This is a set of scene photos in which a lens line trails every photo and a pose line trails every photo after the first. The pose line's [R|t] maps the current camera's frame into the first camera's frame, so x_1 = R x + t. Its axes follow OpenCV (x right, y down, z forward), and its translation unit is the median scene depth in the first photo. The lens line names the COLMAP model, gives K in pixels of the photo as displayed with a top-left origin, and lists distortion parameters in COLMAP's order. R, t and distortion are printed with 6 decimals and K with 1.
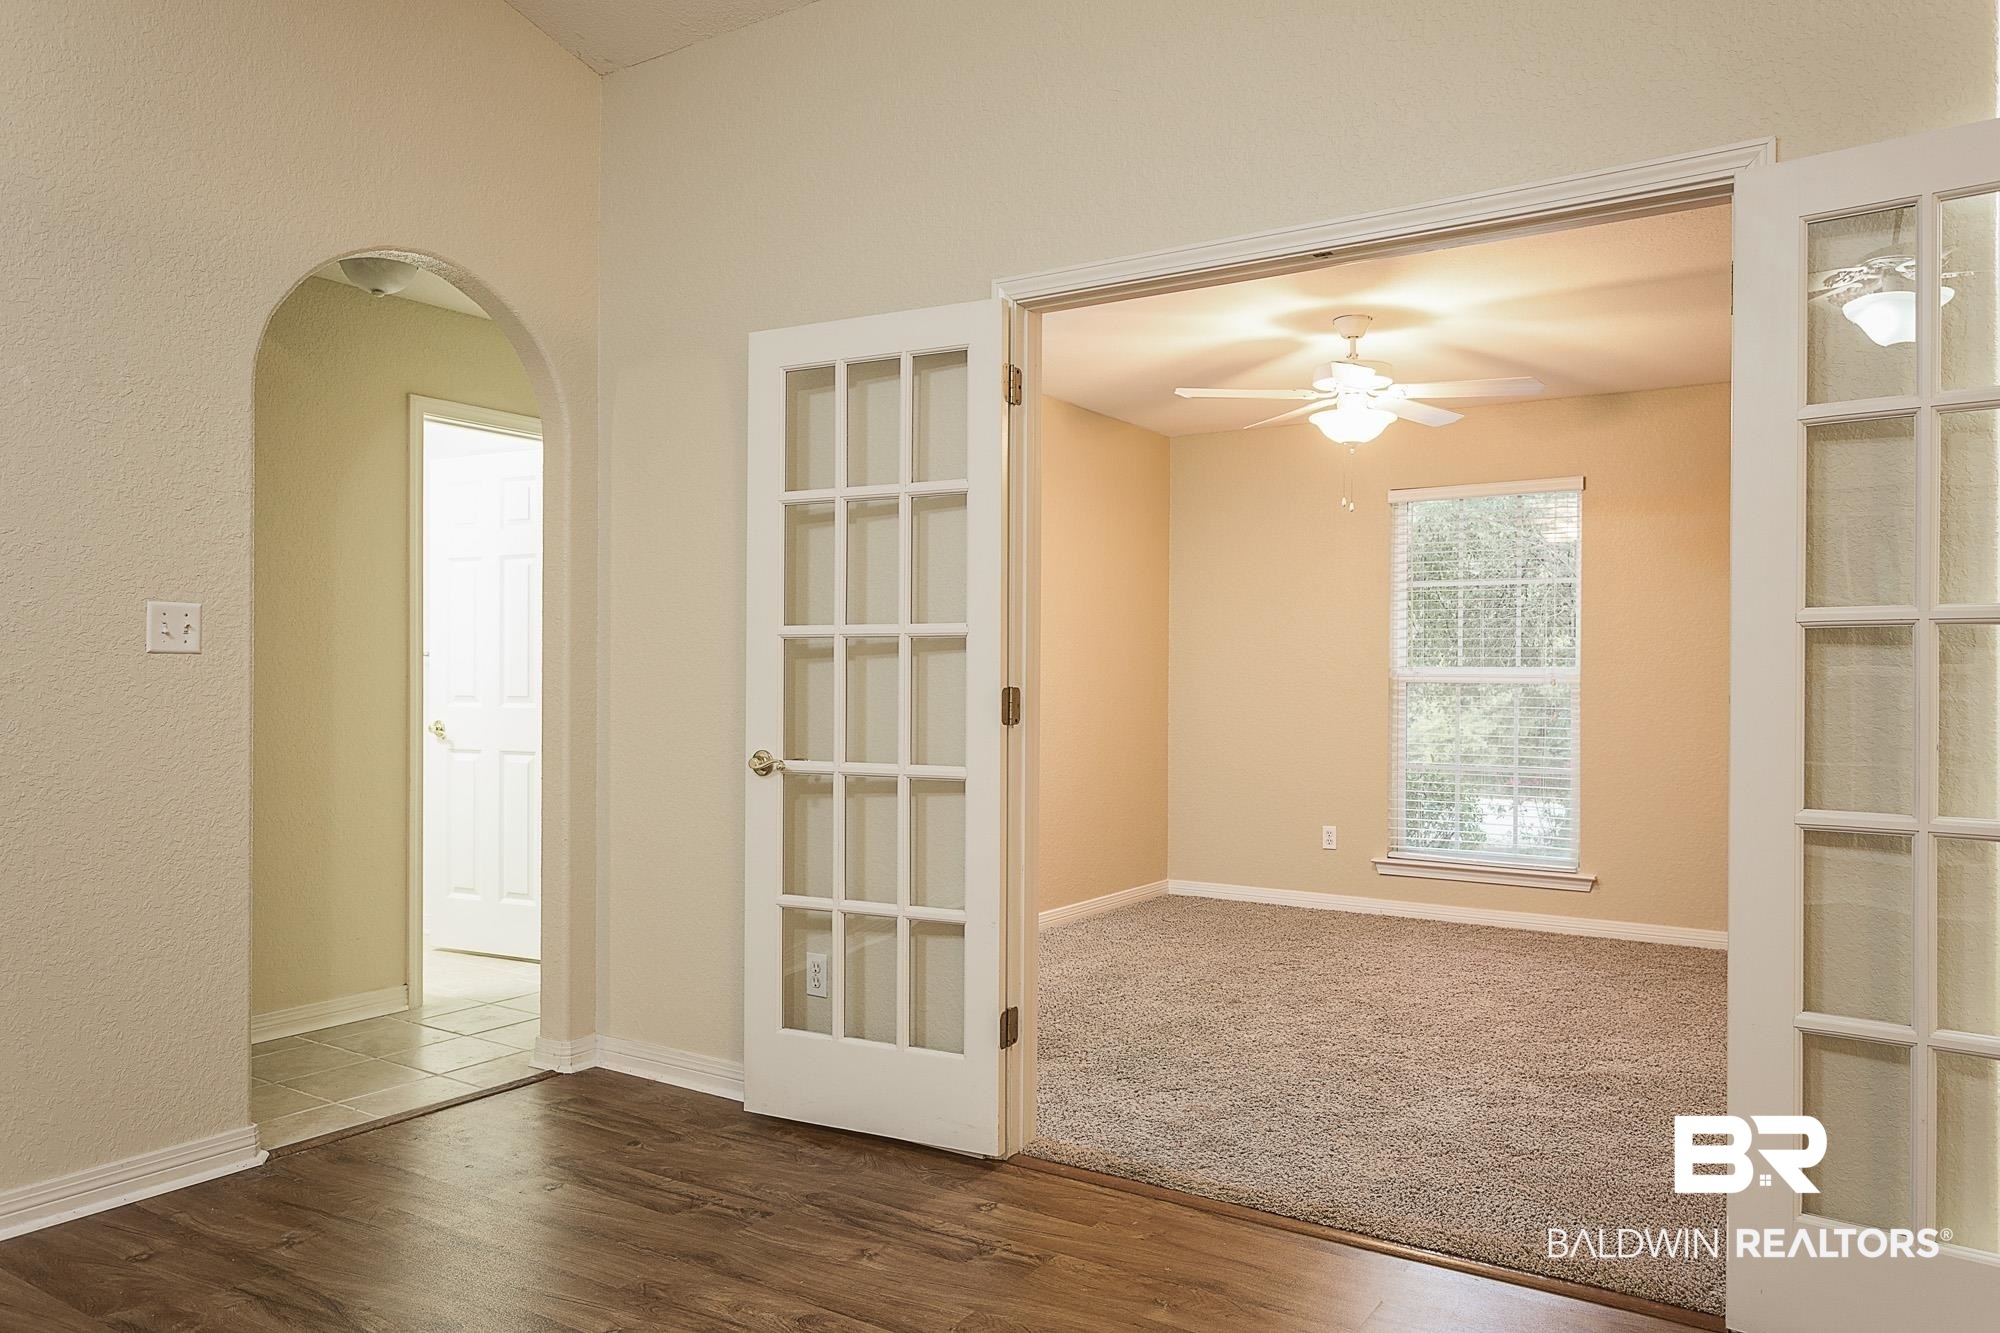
lens RADIAL K [[1379.0, 0, 999.3], [0, 1379.0, 667.7], [0, 0, 1]] dist [0.000703, -0.000237]
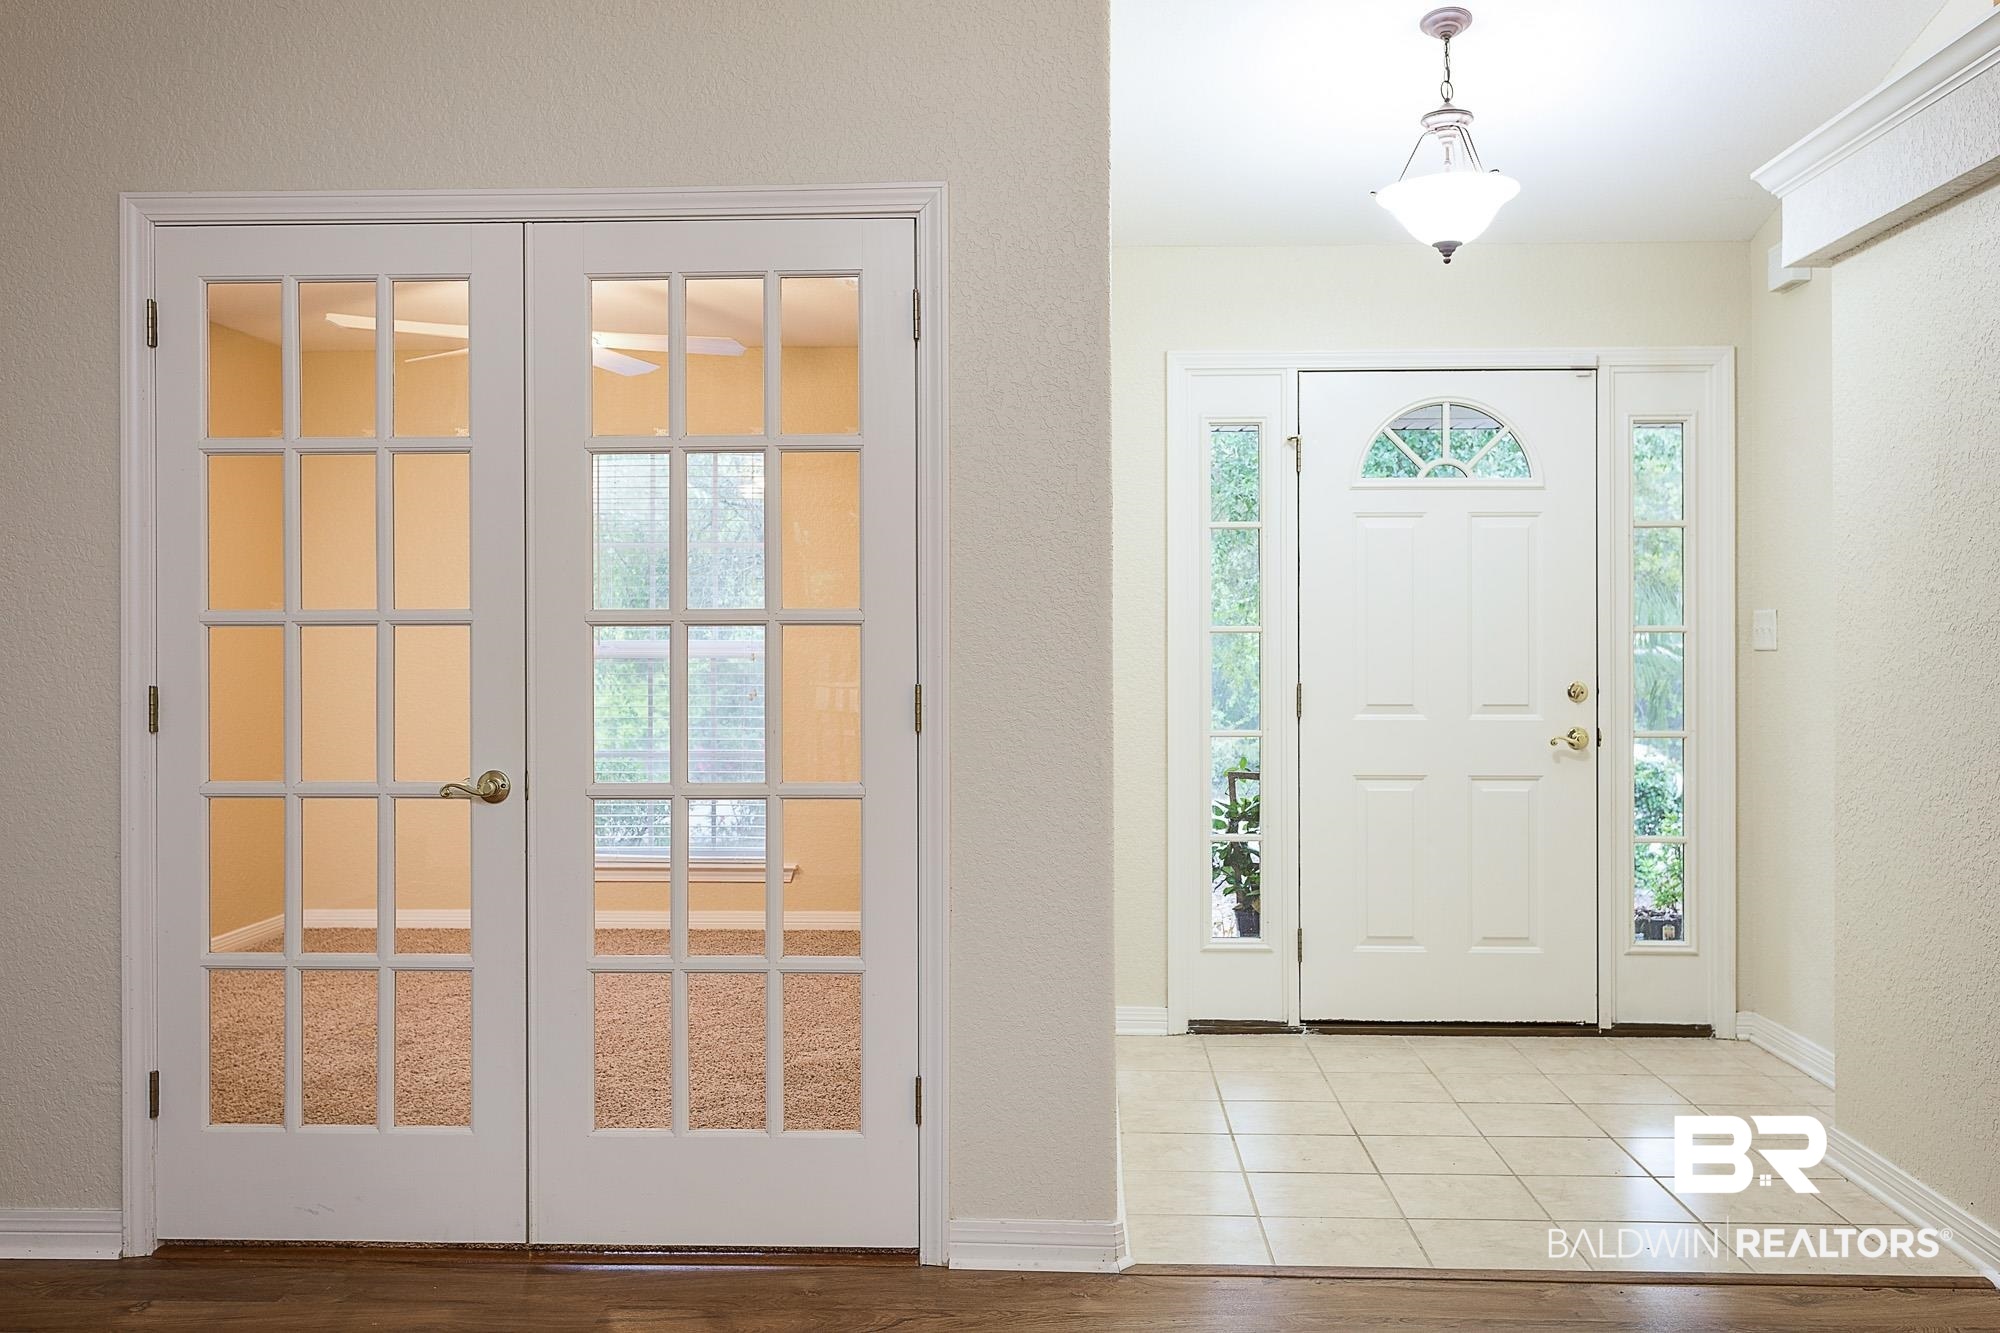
lens RADIAL K [[1798.7, 0, 1000.7], [0, 1798.7, 661.6], [0, 0, 1]] dist [0.004272, 0.002157]
pose [[0.864234, -0.016357, 0.502824, -0.061198], [0.005231, 0.999709, 0.023529, -0.015196], [-0.503063, -0.017705, 0.864068, -0.125731]]
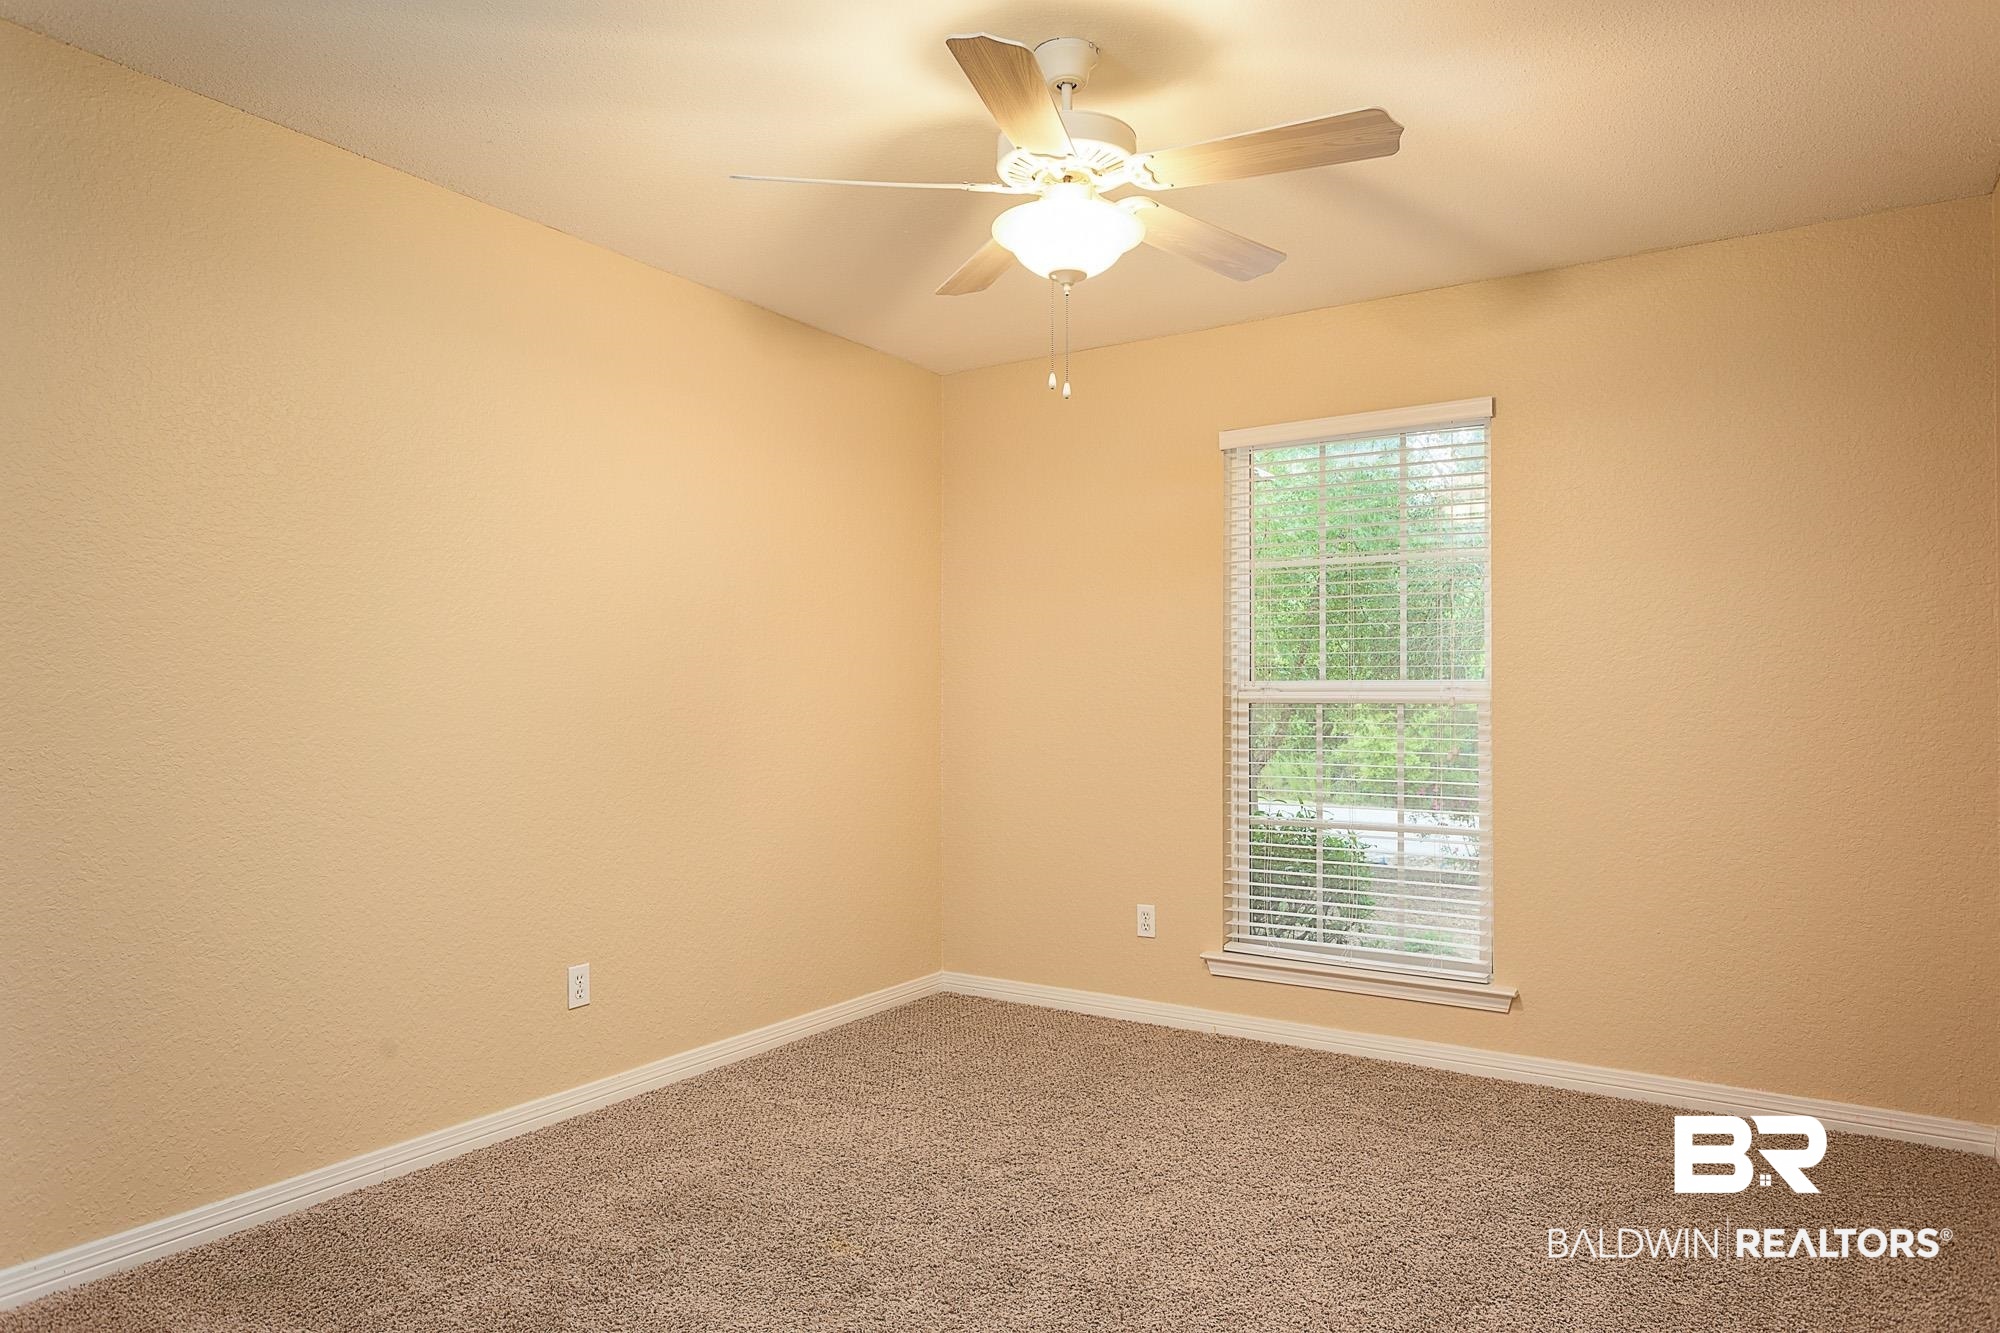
lens RADIAL K [[1229.5, 0, 1008.7], [0, 1229.5, 665.6], [0, 0, 1]] dist [-0.003310, 0.000984]
pose [[0.999918, -0.007394, 0.010464, 0.183238], [0.007607, 0.999760, -0.020542, 0.004236], [-0.010309, 0.020620, 0.999734, 0.408394]]
